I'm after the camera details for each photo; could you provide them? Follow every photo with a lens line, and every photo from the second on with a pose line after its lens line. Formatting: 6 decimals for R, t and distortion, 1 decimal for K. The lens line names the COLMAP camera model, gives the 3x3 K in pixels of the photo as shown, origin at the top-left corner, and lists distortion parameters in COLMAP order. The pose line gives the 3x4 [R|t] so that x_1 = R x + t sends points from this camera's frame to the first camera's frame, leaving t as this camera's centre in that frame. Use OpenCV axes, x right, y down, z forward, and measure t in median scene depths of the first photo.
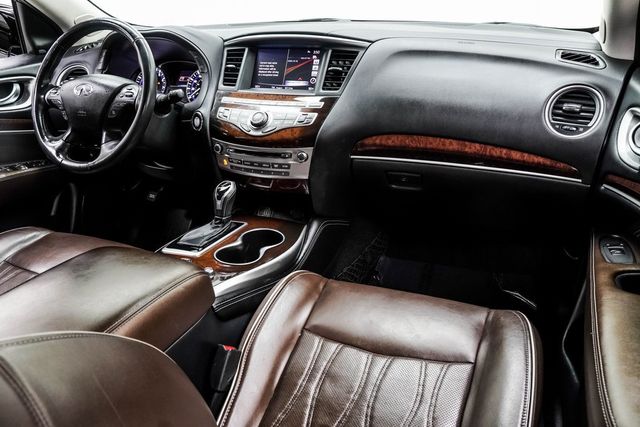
lens RADIAL K [[528.8, 0, 321.9], [0, 528.8, 213.3], [0, 0, 1]] dist [-0.084477, 0.058089]
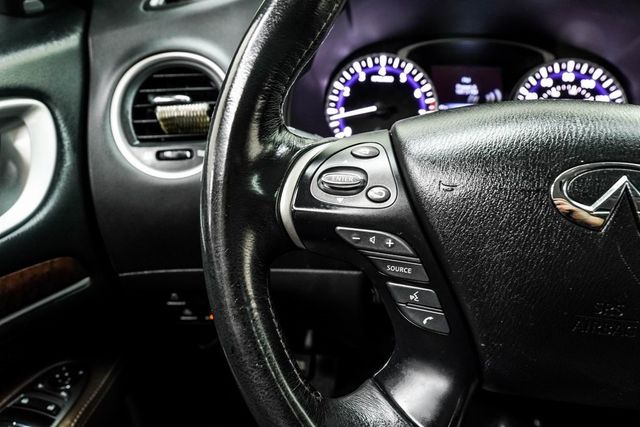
lens RADIAL K [[567.5, 0, 329.6], [0, 567.5, 229.3], [0, 0, 1]] dist [-0.063170, 0.031360]
pose [[0.952765, -0.105939, 0.284633, -0.580783], [0.094750, 0.994098, 0.052835, -0.229871], [-0.288550, -0.023370, 0.957179, 0.786019]]
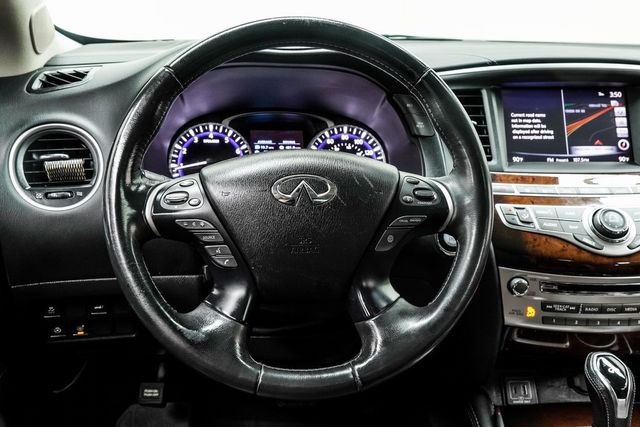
lens RADIAL K [[718.1, 0, 321.2], [0, 718.1, 217.1], [0, 0, 1]] dist [0.067218, 0.000000]
pose [[0.873017, -0.092993, 0.478741, -0.677609], [0.145533, 0.986601, -0.073747, -0.164123], [-0.465468, 0.134055, 0.874853, 0.476497]]
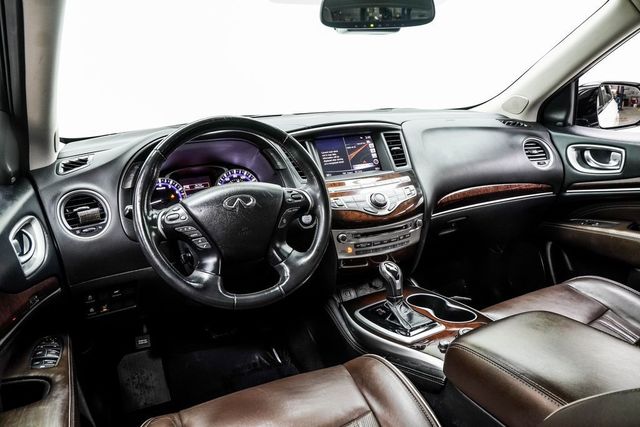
lens RADIAL K [[480.4, 0, 321.2], [0, 480.4, 218.0], [0, 0, 1]] dist [-0.106636, 0.038154]
pose [[0.668480, -0.208136, 0.714012, -0.852315], [0.318065, 0.947825, -0.021489, -0.151535], [-0.672286, 0.241467, 0.699803, 0.385857]]
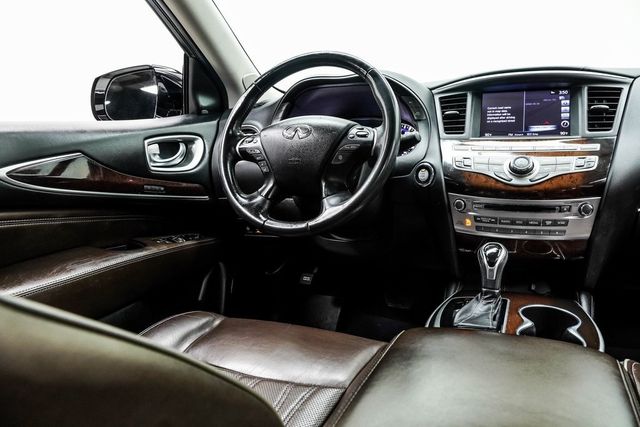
lens RADIAL K [[480.4, 0, 315.5], [0, 480.4, 216.1], [0, 0, 1]] dist [-0.106636, 0.038154]
pose [[0.998792, -0.018898, -0.045361, -0.378164], [0.009521, 0.980023, -0.198658, 0.032894], [0.048209, 0.197986, 0.979019, 0.288714]]
